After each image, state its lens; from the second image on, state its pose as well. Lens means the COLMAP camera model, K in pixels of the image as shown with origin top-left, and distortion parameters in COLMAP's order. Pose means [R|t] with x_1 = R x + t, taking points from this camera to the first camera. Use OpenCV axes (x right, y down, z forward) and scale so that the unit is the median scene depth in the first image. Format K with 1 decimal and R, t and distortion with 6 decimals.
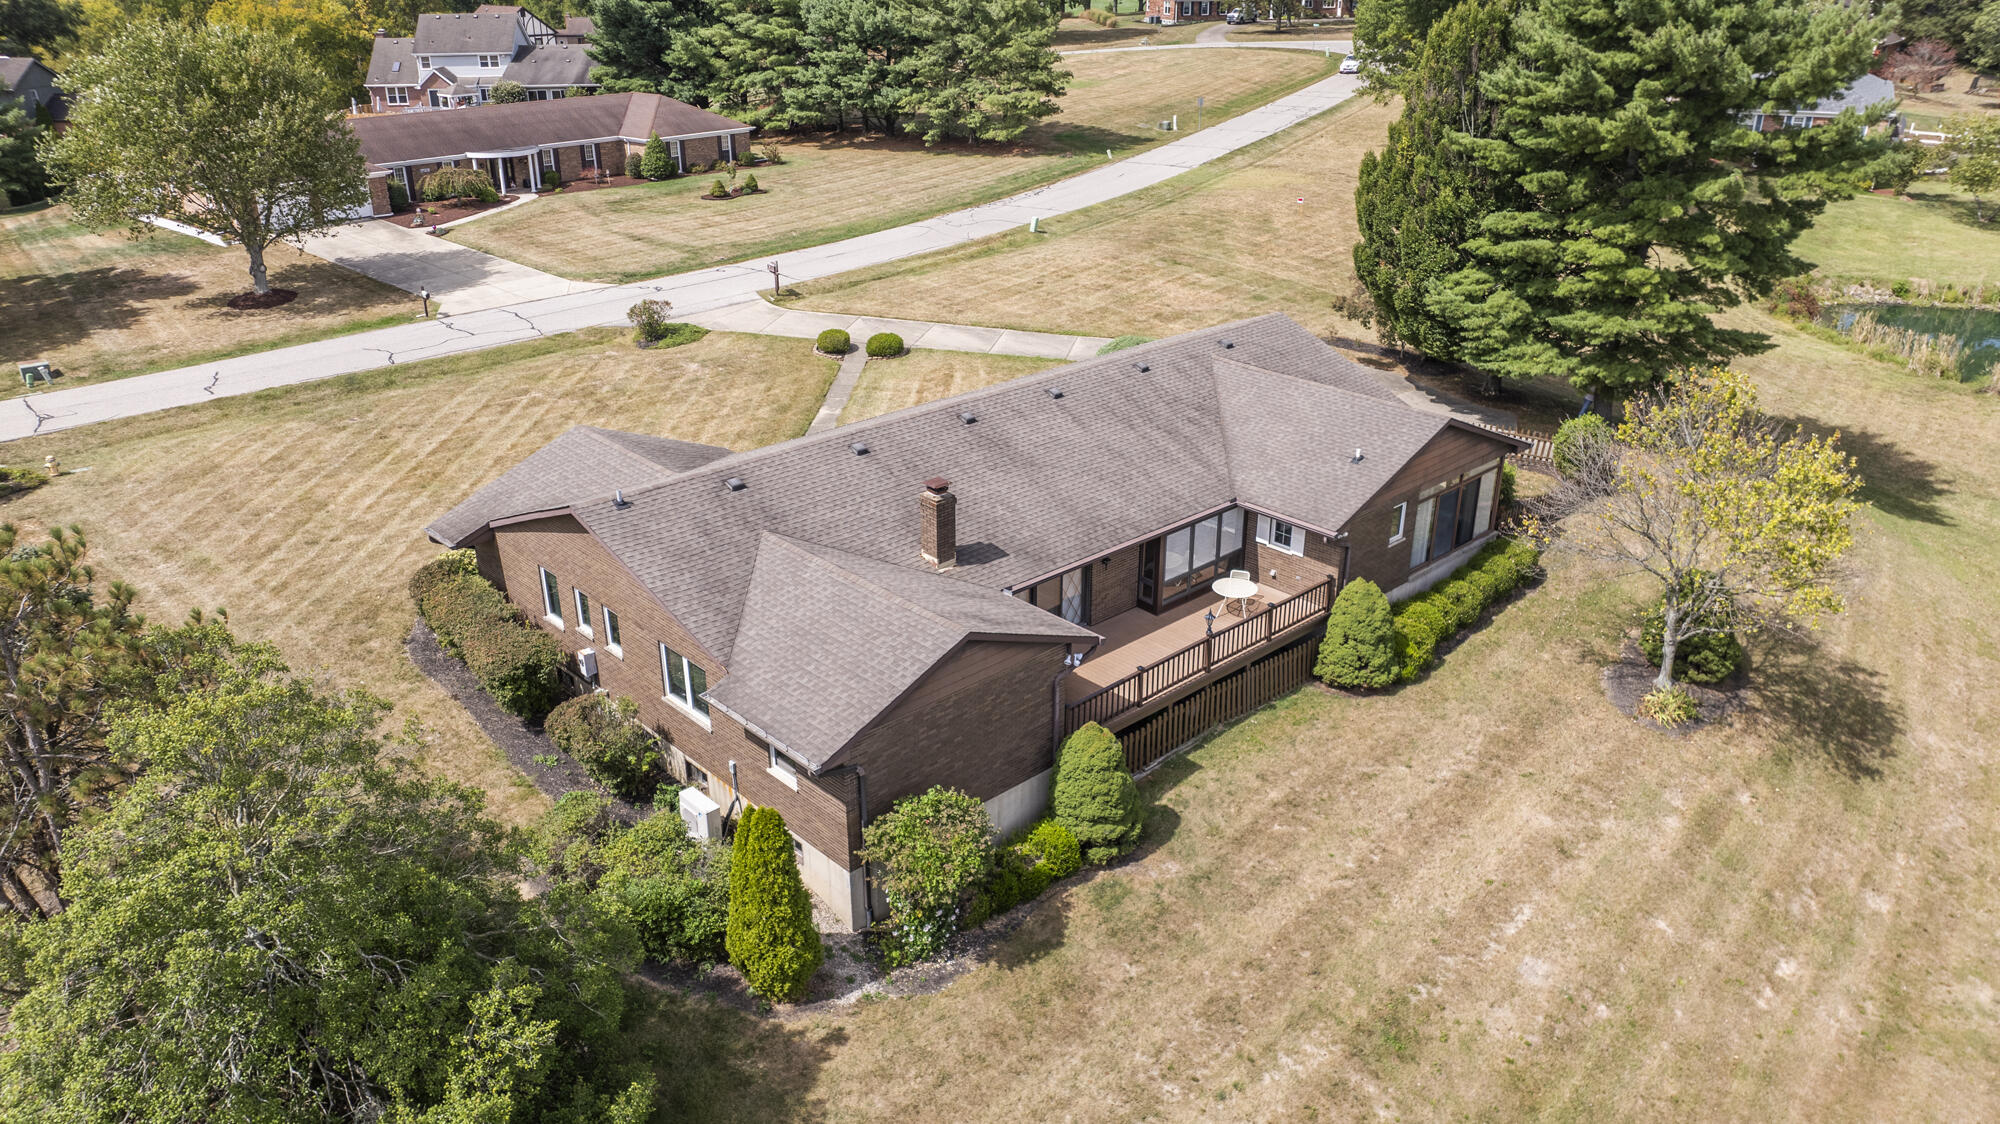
lens RADIAL K [[1414.0, 0, 989.2], [0, 1414.0, 556.4], [0, 0, 1]] dist [-0.022658, 0.005751]
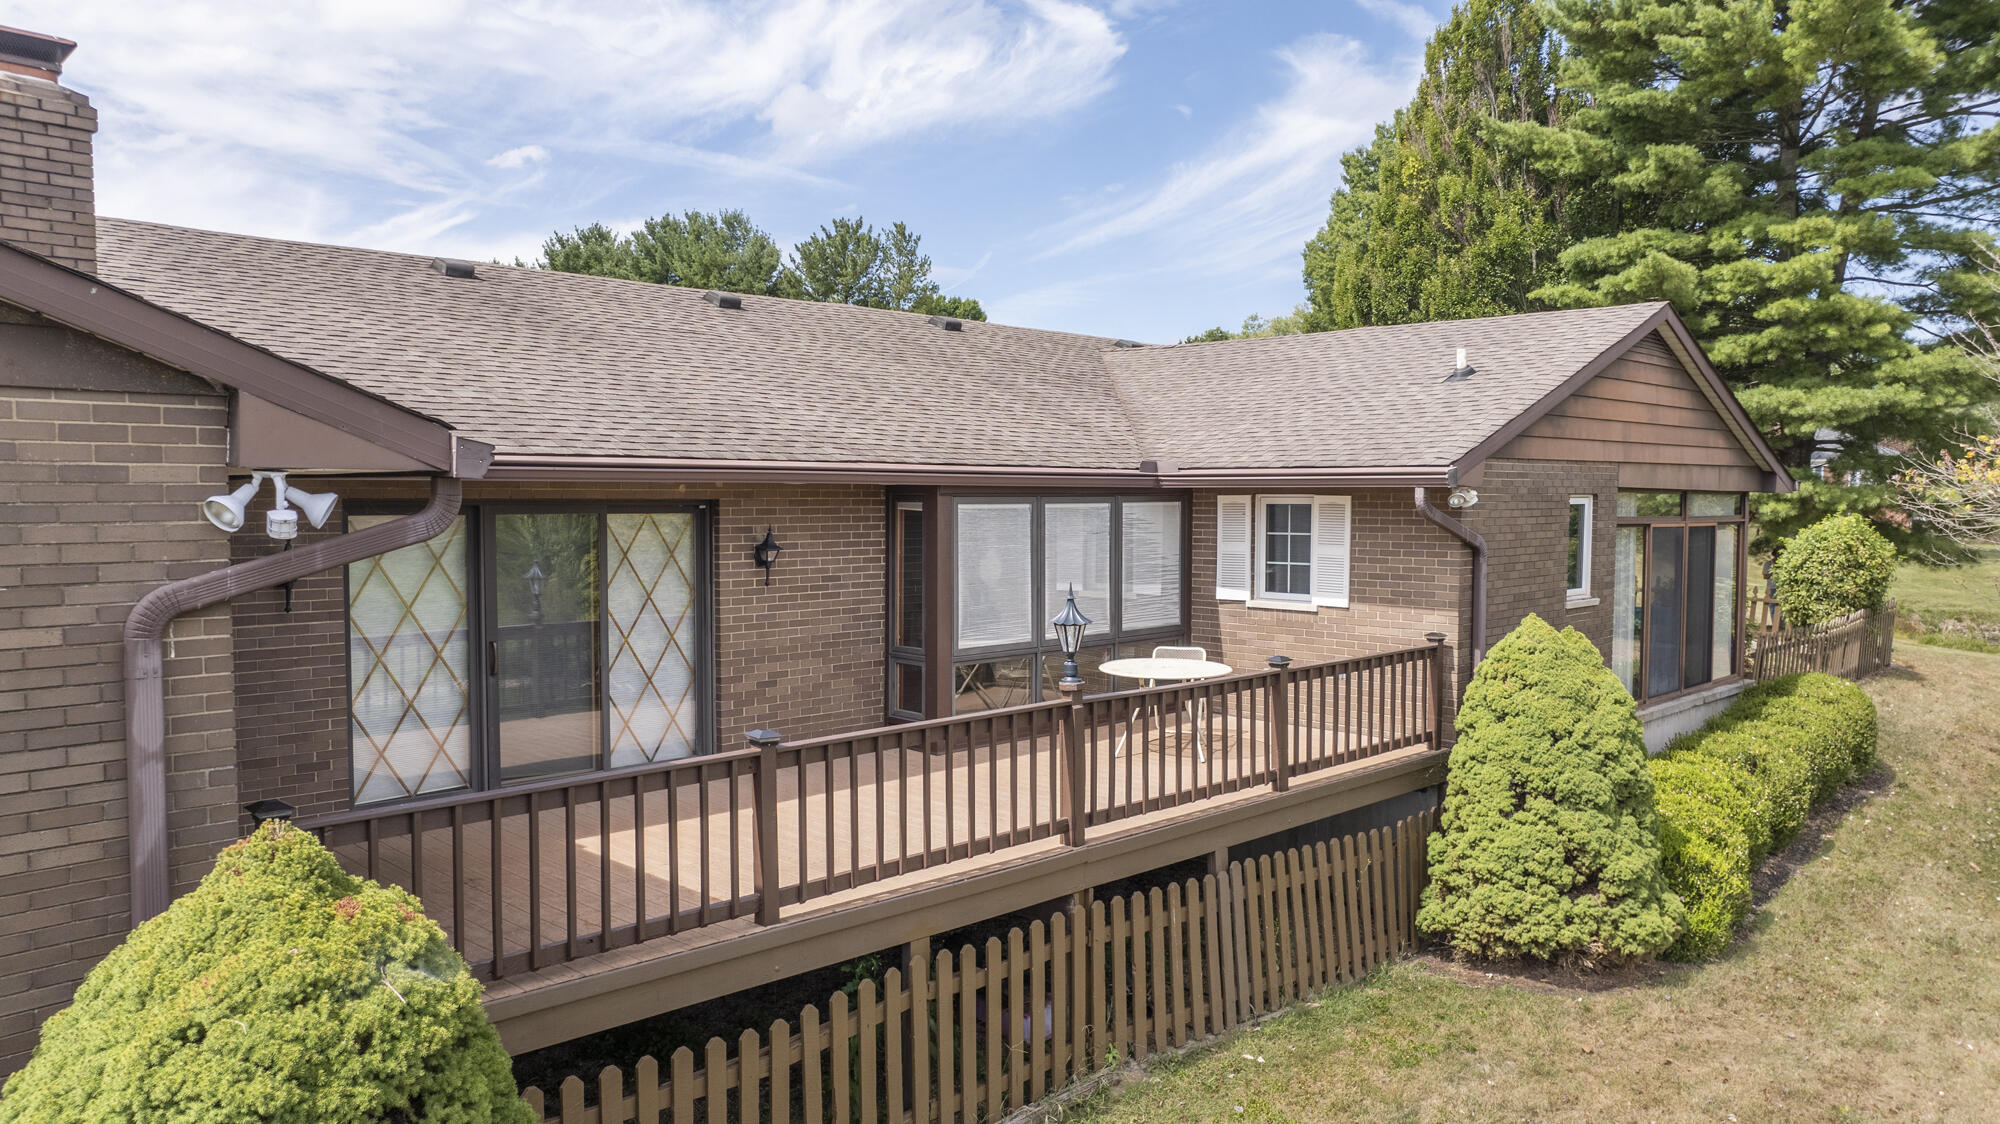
lens RADIAL K [[1414.0, 0, 989.2], [0, 1414.0, 556.4], [0, 0, 1]] dist [-0.022658, 0.005751]
pose [[0.999255, 0.003850, 0.038410, 0.139025], [0.010077, 0.934493, -0.355838, 0.138185], [-0.037264, 0.355960, 0.933758, 0.791534]]
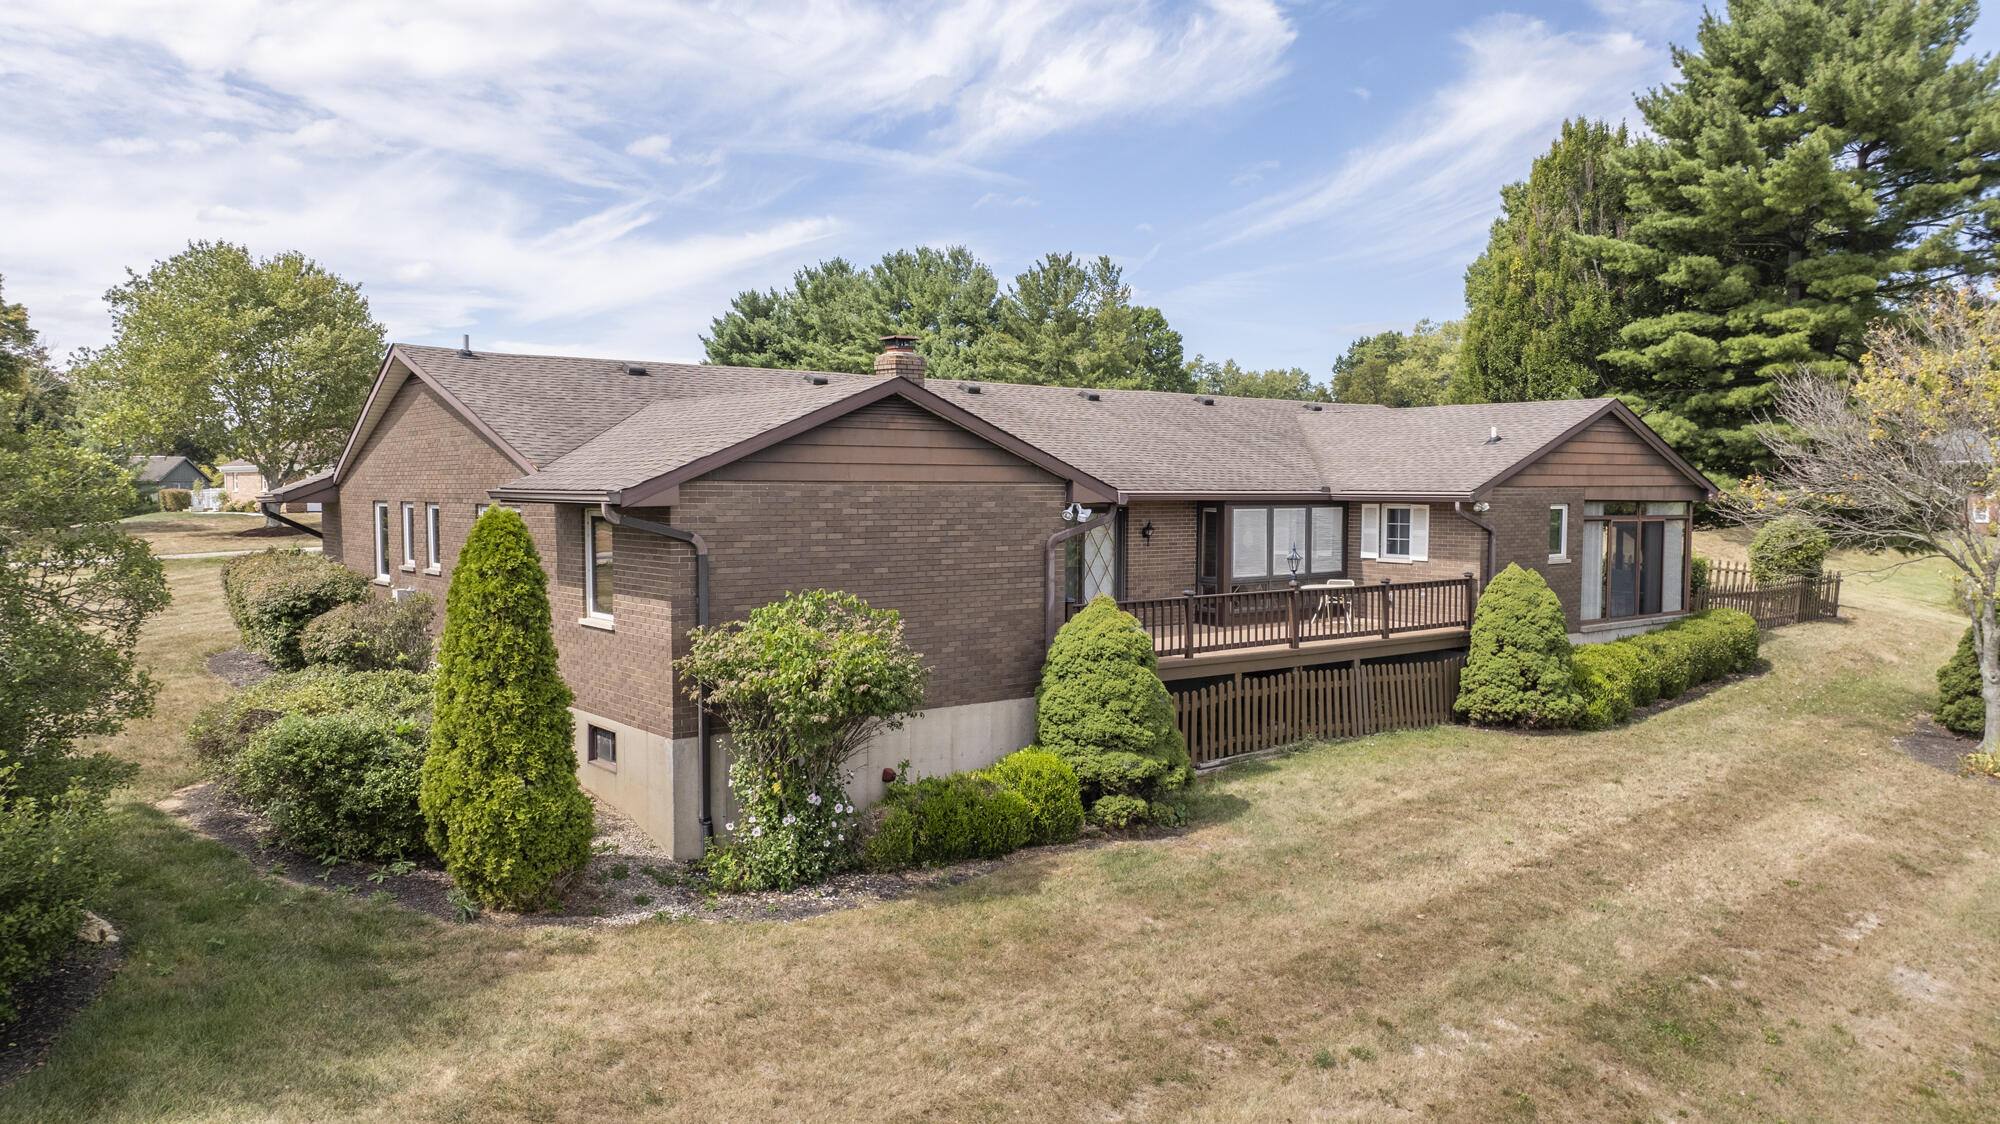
lens RADIAL K [[1417.3, 0, 1000.0], [0, 1417.3, 562.0], [0, 0, 1]] dist [-0.006412, 0.002440]
pose [[0.997397, 0.010368, -0.071359, 0.067815], [-0.034538, 0.937397, -0.346546, 0.307708], [0.063299, 0.348108, 0.935315, 0.375791]]
